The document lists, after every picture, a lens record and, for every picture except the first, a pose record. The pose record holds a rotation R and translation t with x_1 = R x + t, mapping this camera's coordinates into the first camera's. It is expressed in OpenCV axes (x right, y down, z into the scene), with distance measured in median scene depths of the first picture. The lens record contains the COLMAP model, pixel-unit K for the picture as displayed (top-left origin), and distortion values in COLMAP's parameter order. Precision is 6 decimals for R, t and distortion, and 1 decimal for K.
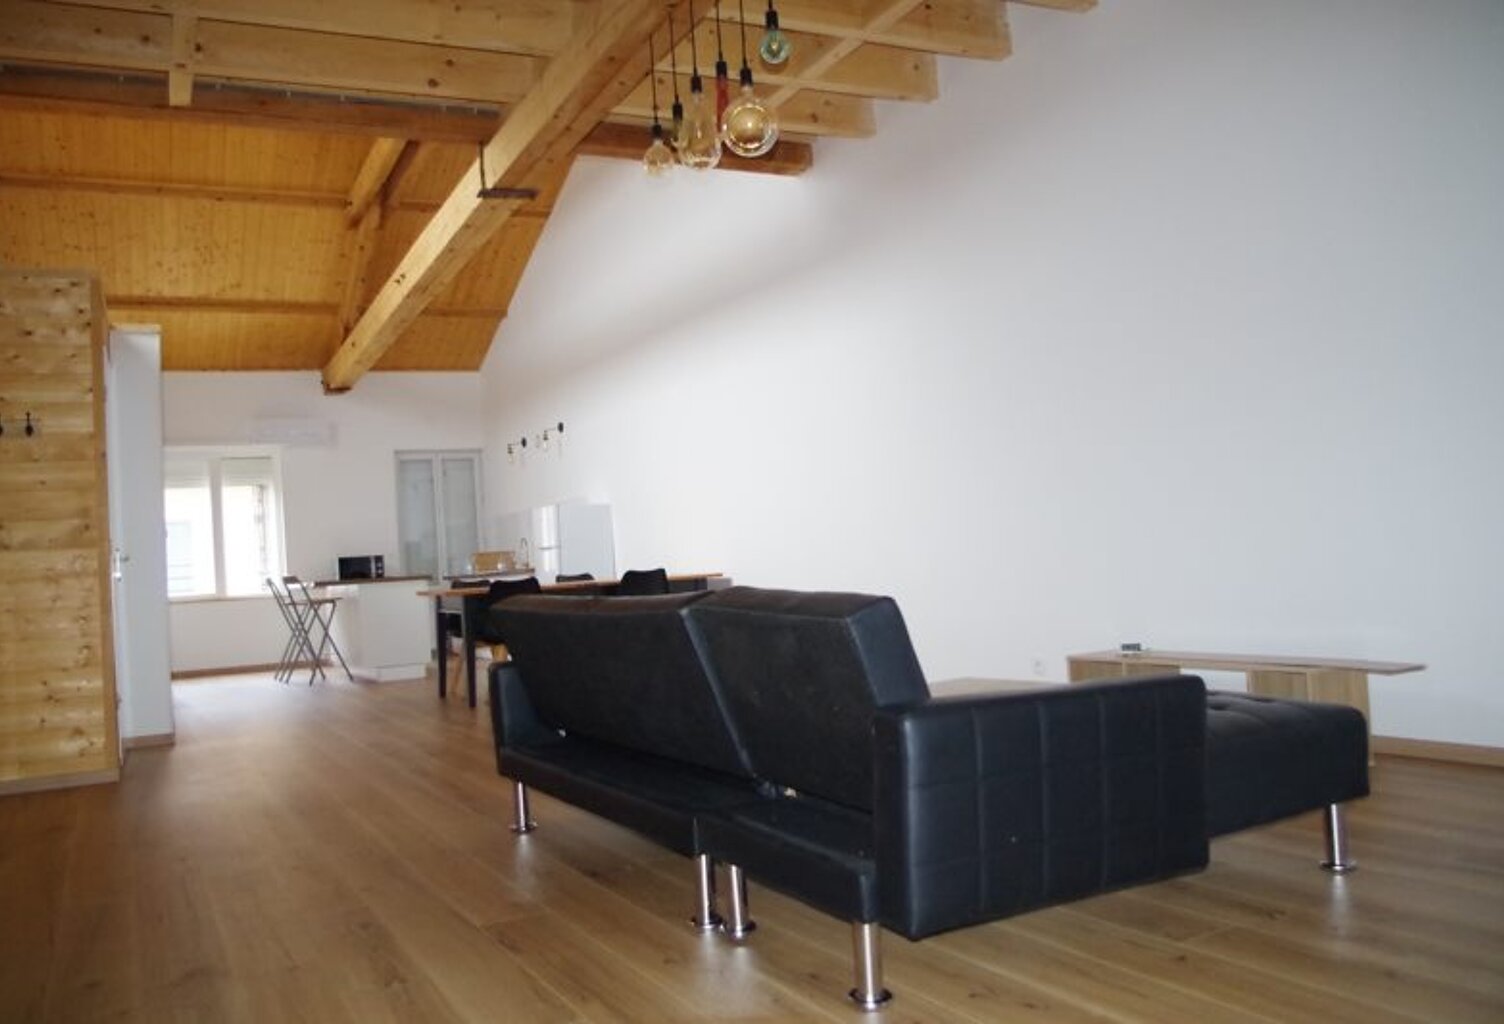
lens RADIAL K [[1106.6, 0, 701.9], [0, 1106.6, 509.6], [0, 0, 1]] dist [-0.053185, 0.000458]
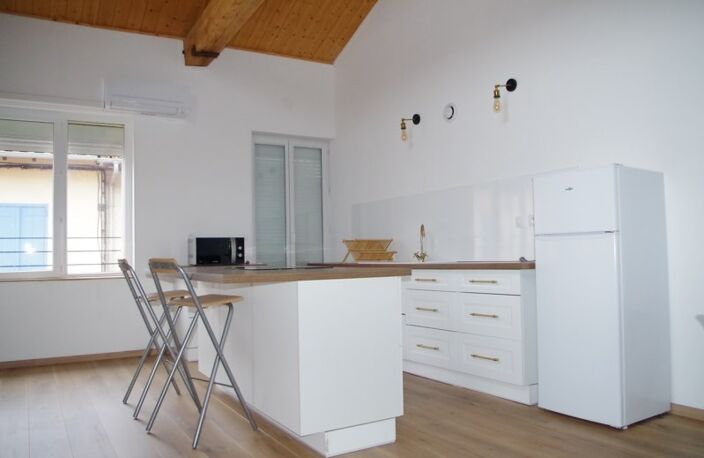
lens RADIAL K [[511.2, 0, 334.1], [0, 511.2, 230.0], [0, 0, 1]] dist [-0.062771, 0.001358]
pose [[0.997165, 0.049949, 0.056278, -0.267159], [-0.049910, 0.998752, -0.002091, 0.036041], [-0.056312, -0.000724, 0.998413, 0.641690]]
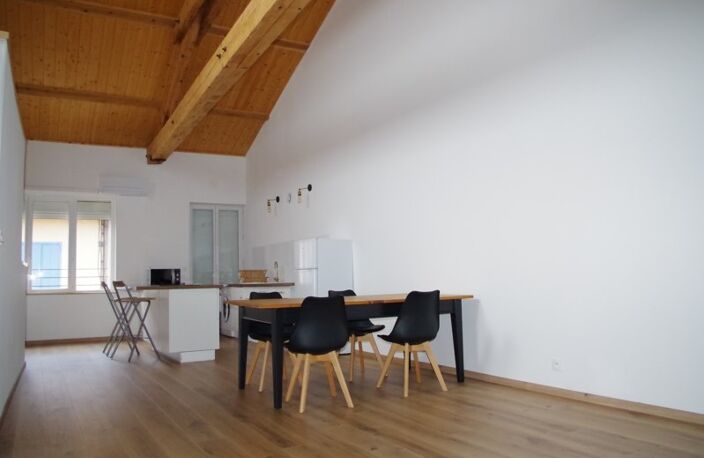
lens RADIAL K [[511.2, 0, 334.1], [0, 511.2, 230.0], [0, 0, 1]] dist [-0.062771, 0.001358]
pose [[0.998115, 0.044940, 0.041787, -0.119991], [-0.042955, 0.997959, -0.047242, 0.013094], [-0.043825, 0.045358, 0.998009, 0.314756]]
